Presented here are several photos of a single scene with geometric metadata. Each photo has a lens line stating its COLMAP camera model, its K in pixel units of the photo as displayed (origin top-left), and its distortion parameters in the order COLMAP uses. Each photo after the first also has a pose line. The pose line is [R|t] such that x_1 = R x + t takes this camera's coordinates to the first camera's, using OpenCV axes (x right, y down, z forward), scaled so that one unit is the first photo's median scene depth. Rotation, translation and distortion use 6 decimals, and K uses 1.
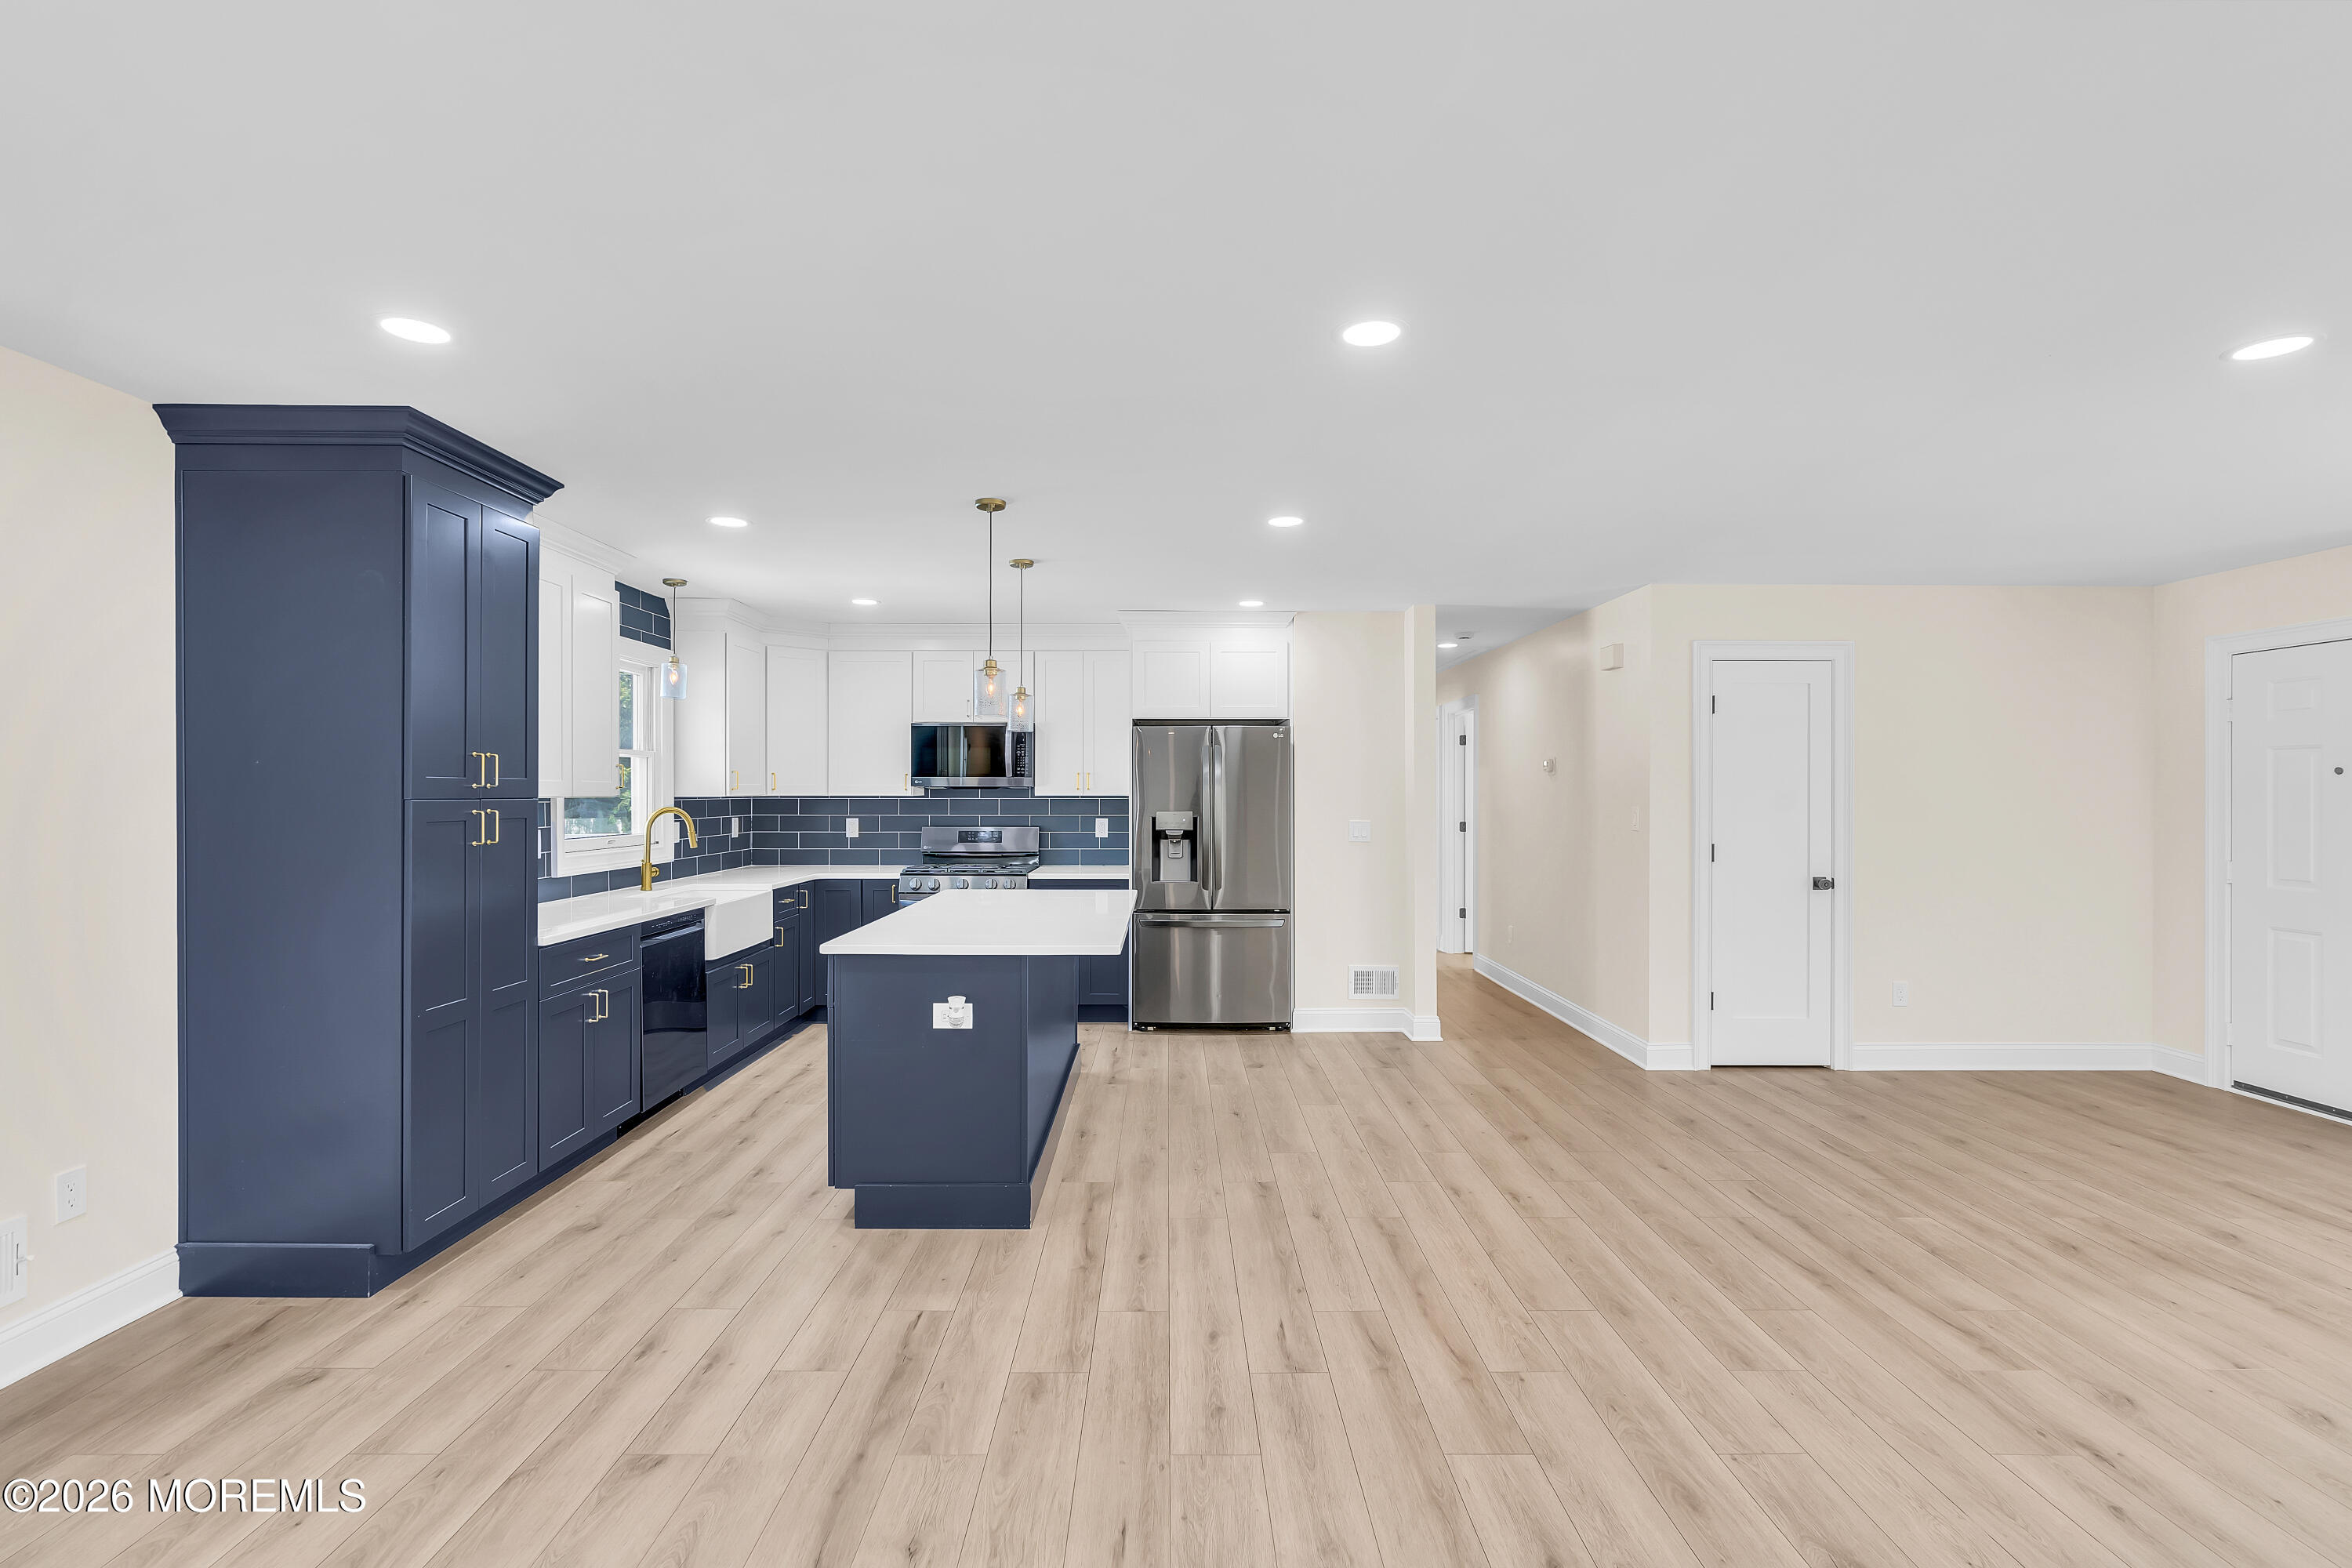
lens RADIAL K [[1062.5, 0, 1161.1], [0, 1062.5, 786.8], [0, 0, 1]] dist [-0.003790, 0.001973]
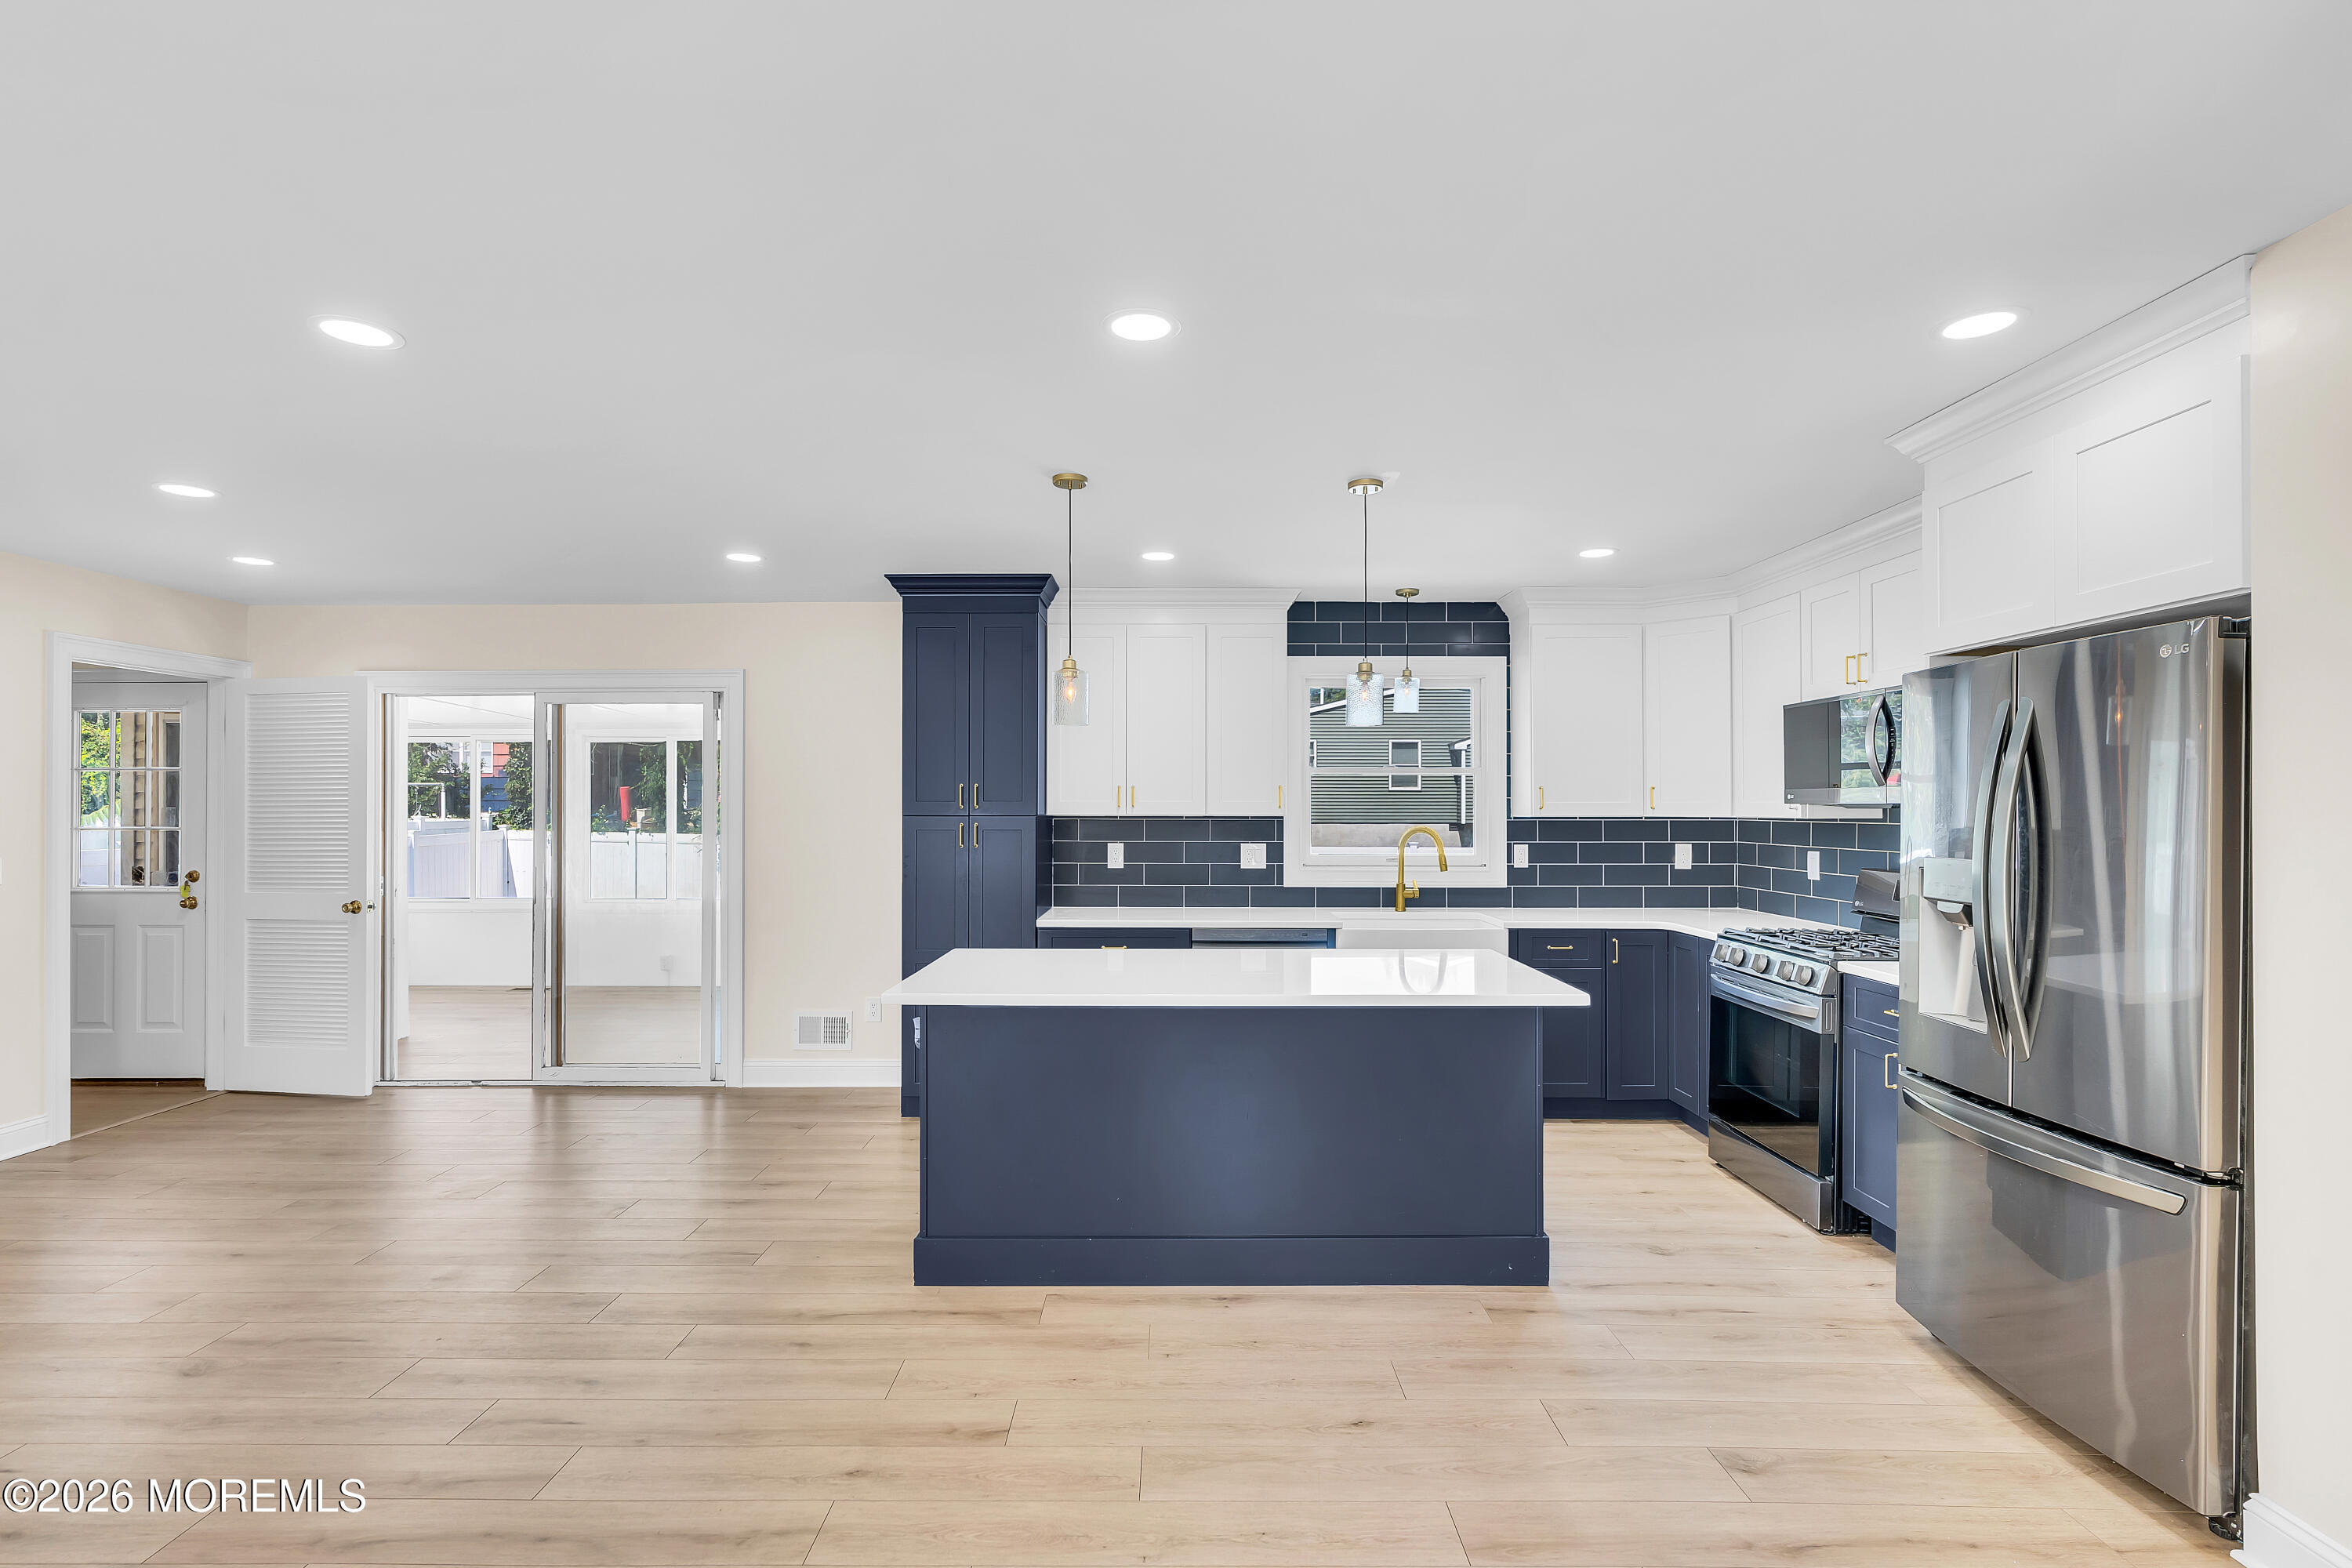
lens RADIAL K [[1101.3, 0, 1170.0], [0, 1101.3, 794.2], [0, 0, 1]] dist [0.000905, -0.000031]
pose [[-0.000913, -0.014101, -0.999900, 0.587402], [0.002665, 0.999897, -0.014103, 0.003122], [0.999996, -0.002678, -0.000875, 0.857592]]
